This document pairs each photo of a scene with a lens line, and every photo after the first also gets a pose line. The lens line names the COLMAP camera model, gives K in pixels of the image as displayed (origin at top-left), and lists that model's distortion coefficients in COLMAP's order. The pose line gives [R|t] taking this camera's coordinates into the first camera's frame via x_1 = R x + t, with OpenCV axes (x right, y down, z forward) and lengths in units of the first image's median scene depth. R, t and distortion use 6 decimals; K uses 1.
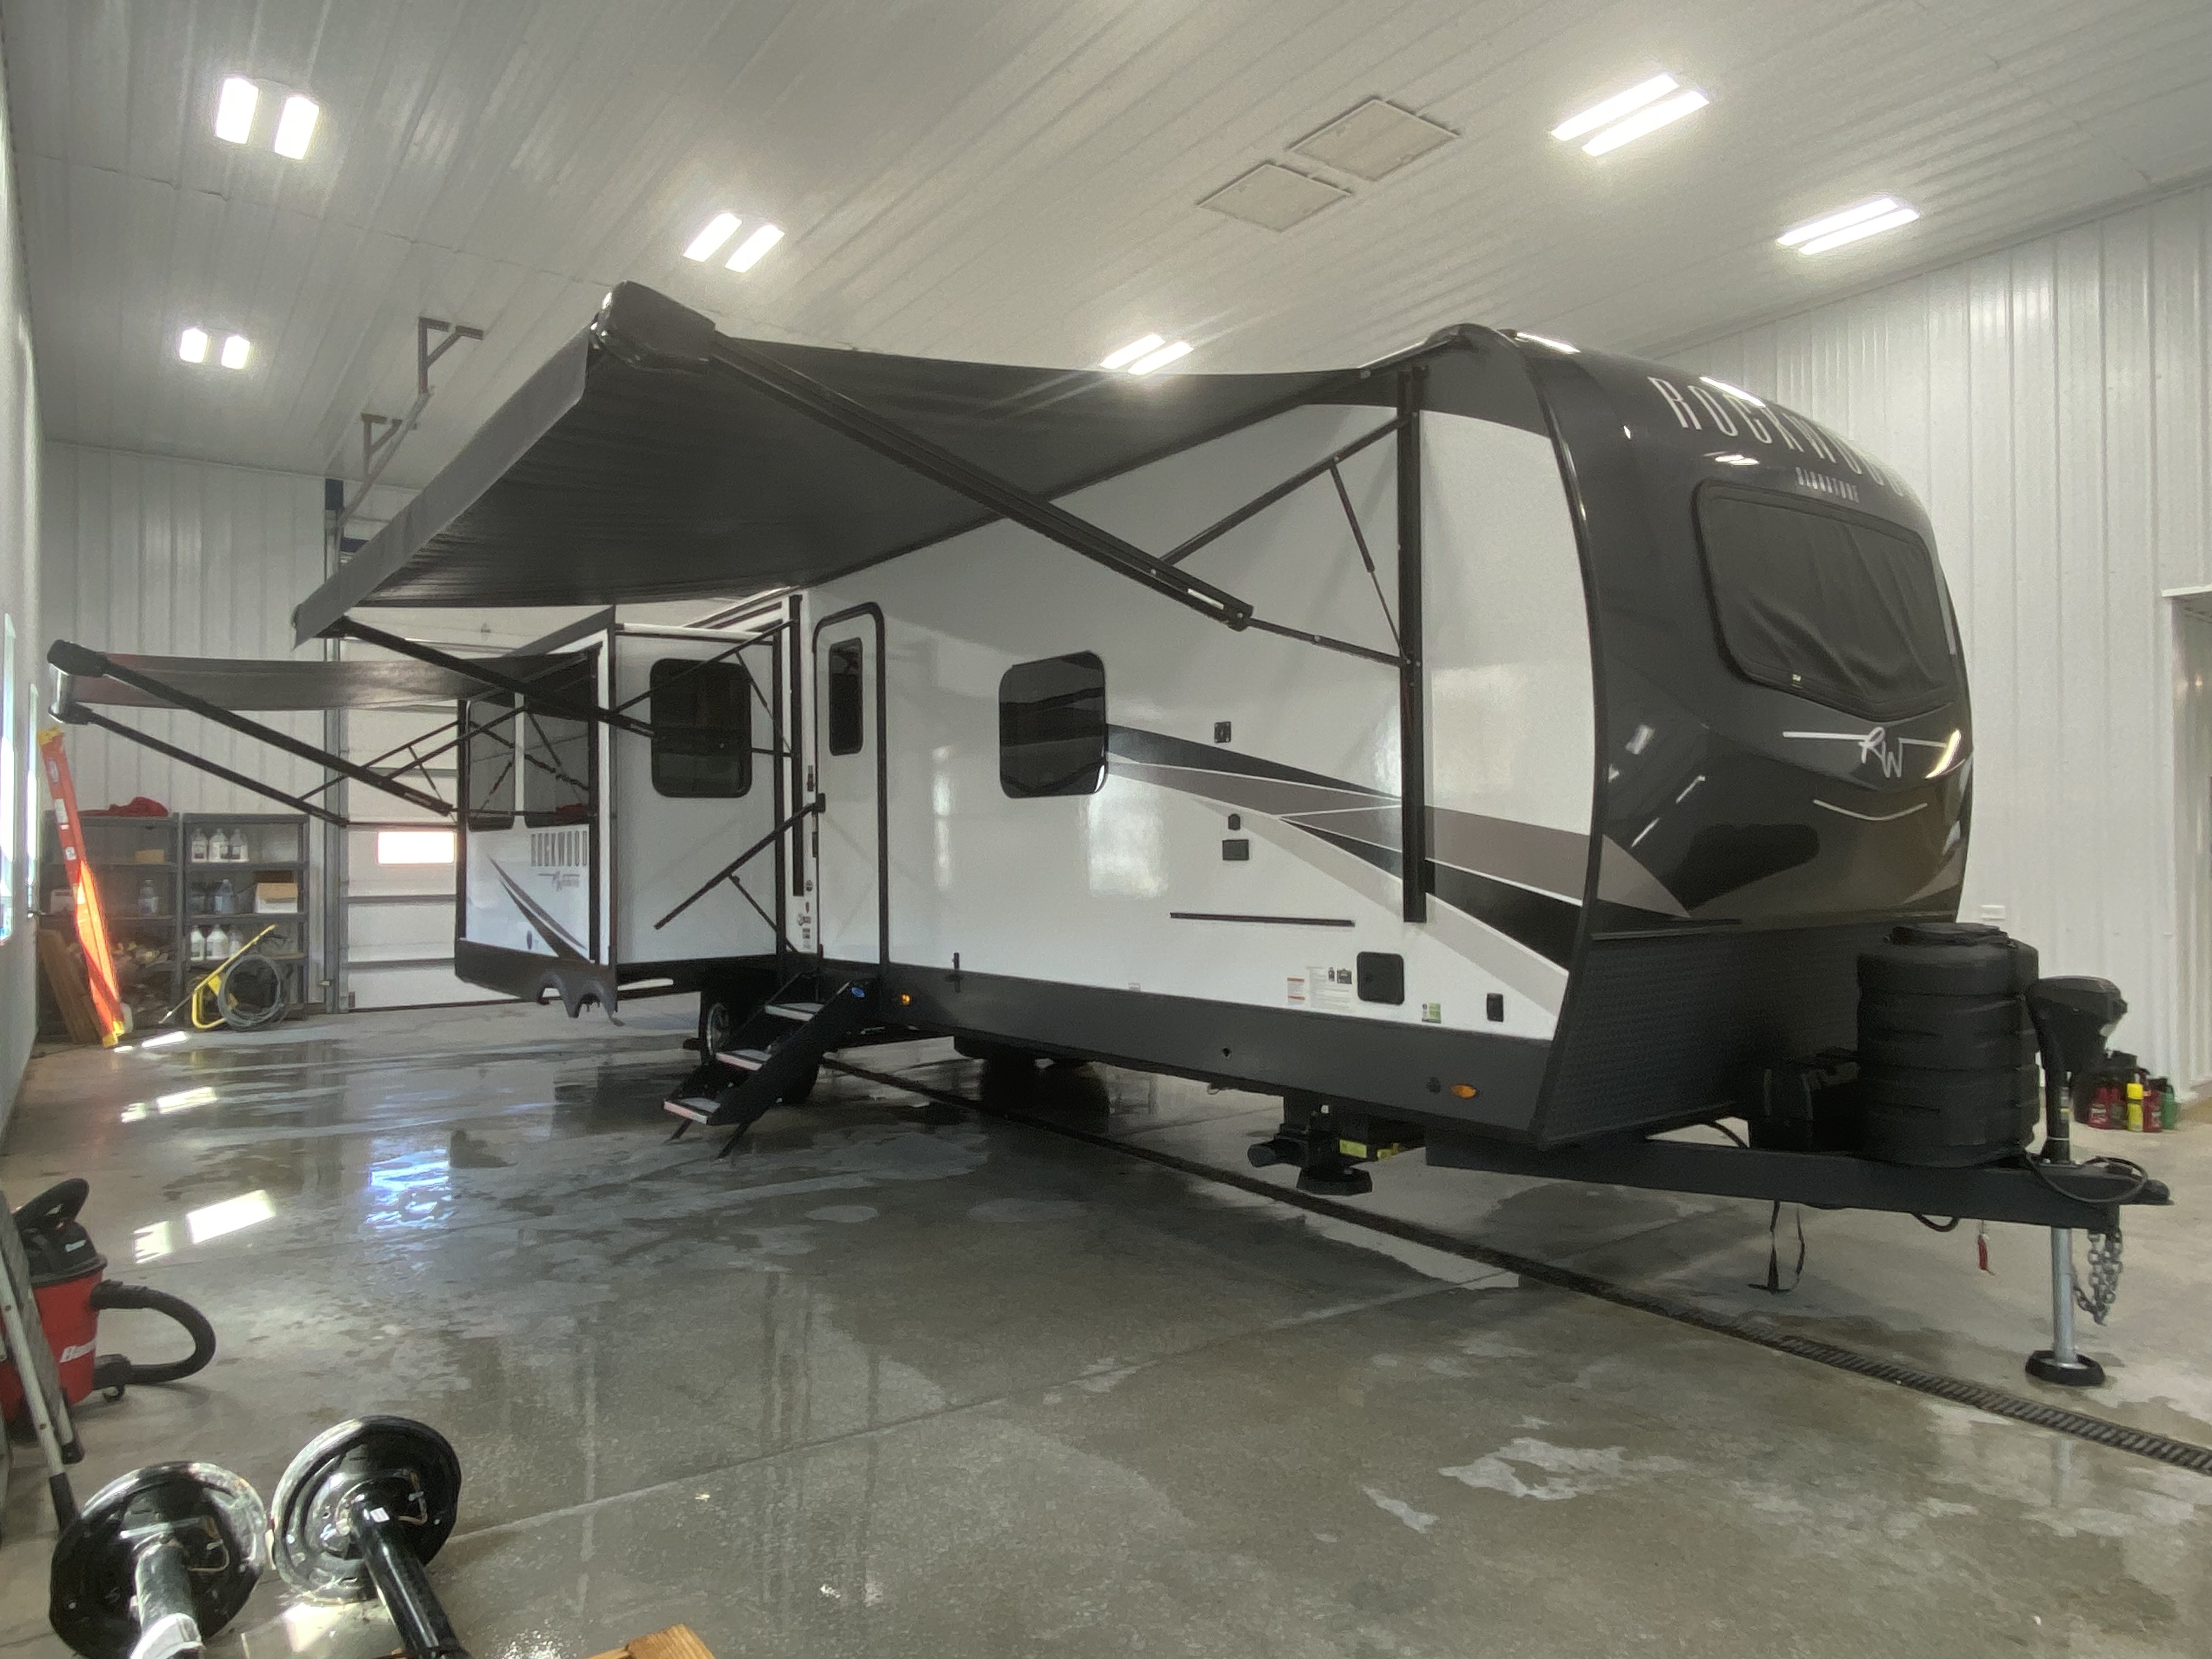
lens RADIAL K [[1403.5, 0, 1106.0], [0, 1403.5, 829.5], [0, 0, 1]] dist [0.004428, 0.001107]
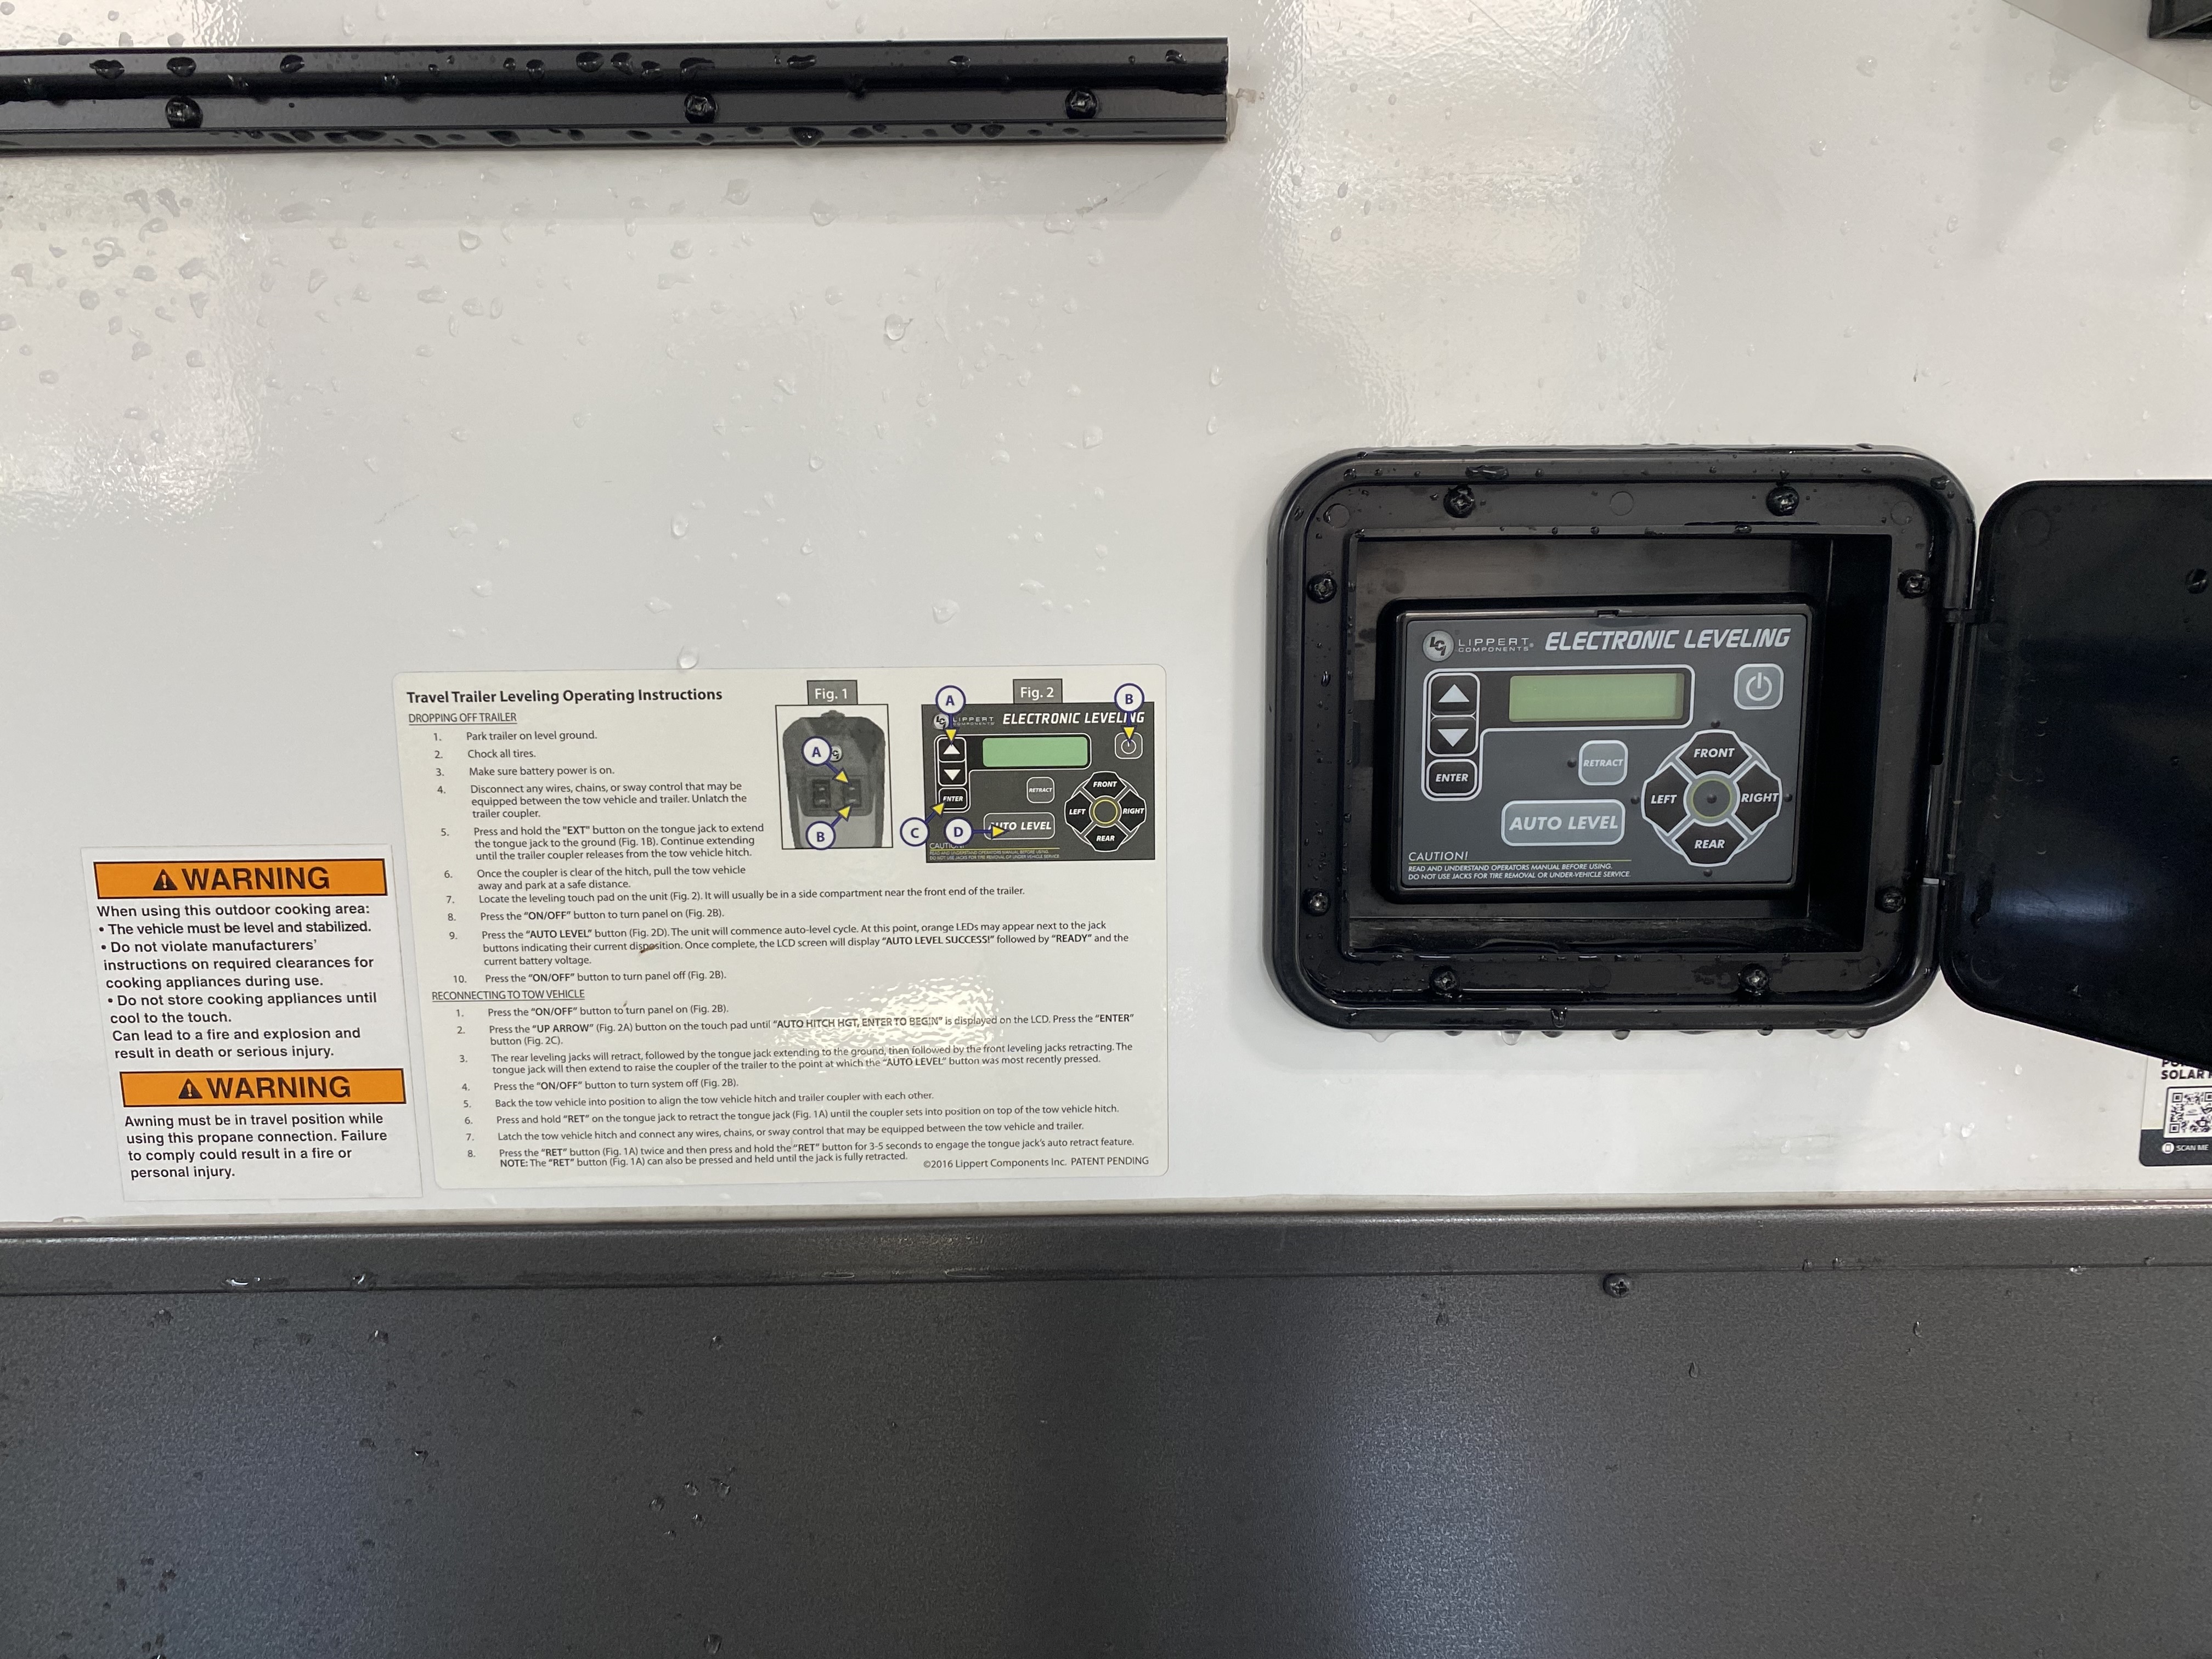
lens RADIAL K [[1675.7, 0, 1106.0], [0, 1675.7, 829.5], [0, 0, 1]] dist [0.001290, 0.000687]
pose [[0.580208, -0.135705, 0.803083, 0.088705], [-0.009540, 0.984822, 0.173308, 0.089015], [-0.814413, -0.108216, 0.570107, 0.924830]]
